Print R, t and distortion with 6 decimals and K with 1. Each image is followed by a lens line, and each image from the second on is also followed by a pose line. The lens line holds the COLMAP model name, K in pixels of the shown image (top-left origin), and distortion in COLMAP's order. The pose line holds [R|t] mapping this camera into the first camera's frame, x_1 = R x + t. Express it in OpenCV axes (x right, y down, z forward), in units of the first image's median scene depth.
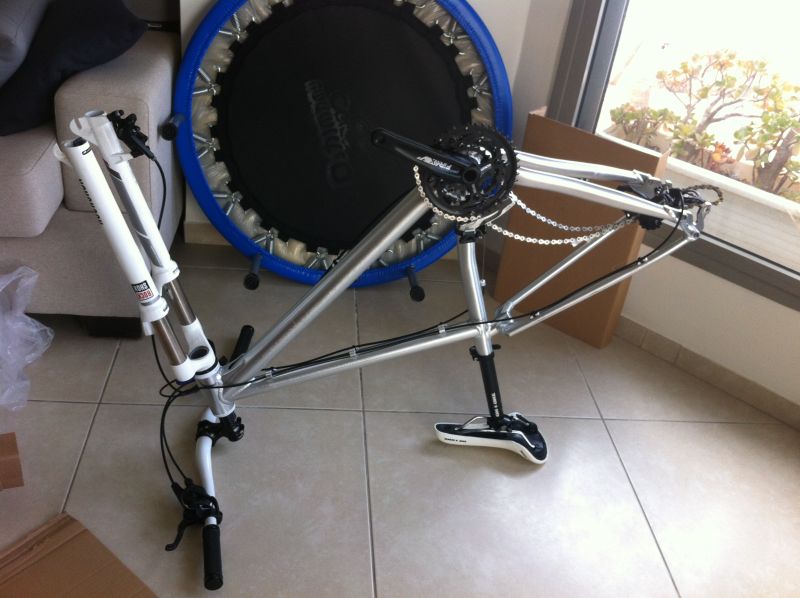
lens RADIAL K [[781.7, 0, 402.3], [0, 781.7, 287.9], [0, 0, 1]] dist [0.166241, -0.510897]
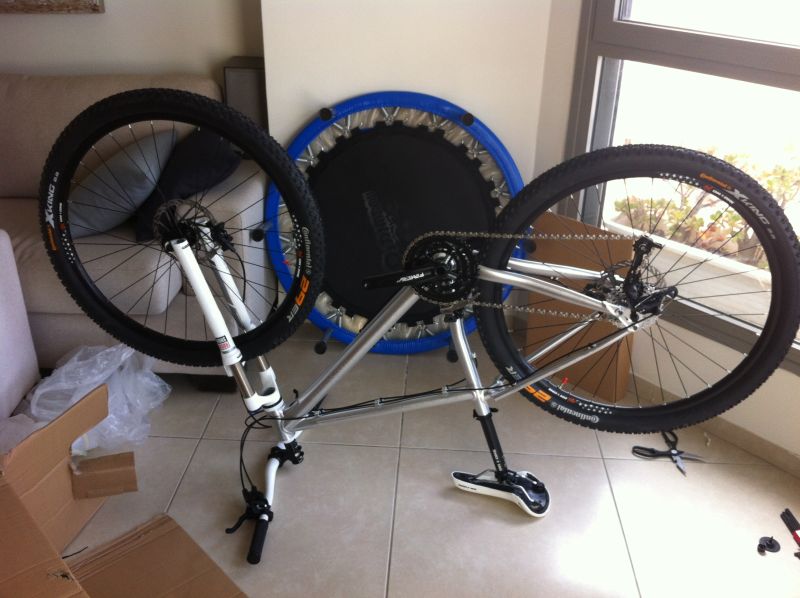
lens RADIAL K [[781.7, 0, 402.3], [0, 781.7, 287.9], [0, 0, 1]] dist [0.166241, -0.510897]
pose [[0.984324, -0.029932, -0.173810, 0.158831], [0.008578, 0.992452, -0.122333, 0.050921], [0.176160, 0.118924, 0.977151, -0.224704]]
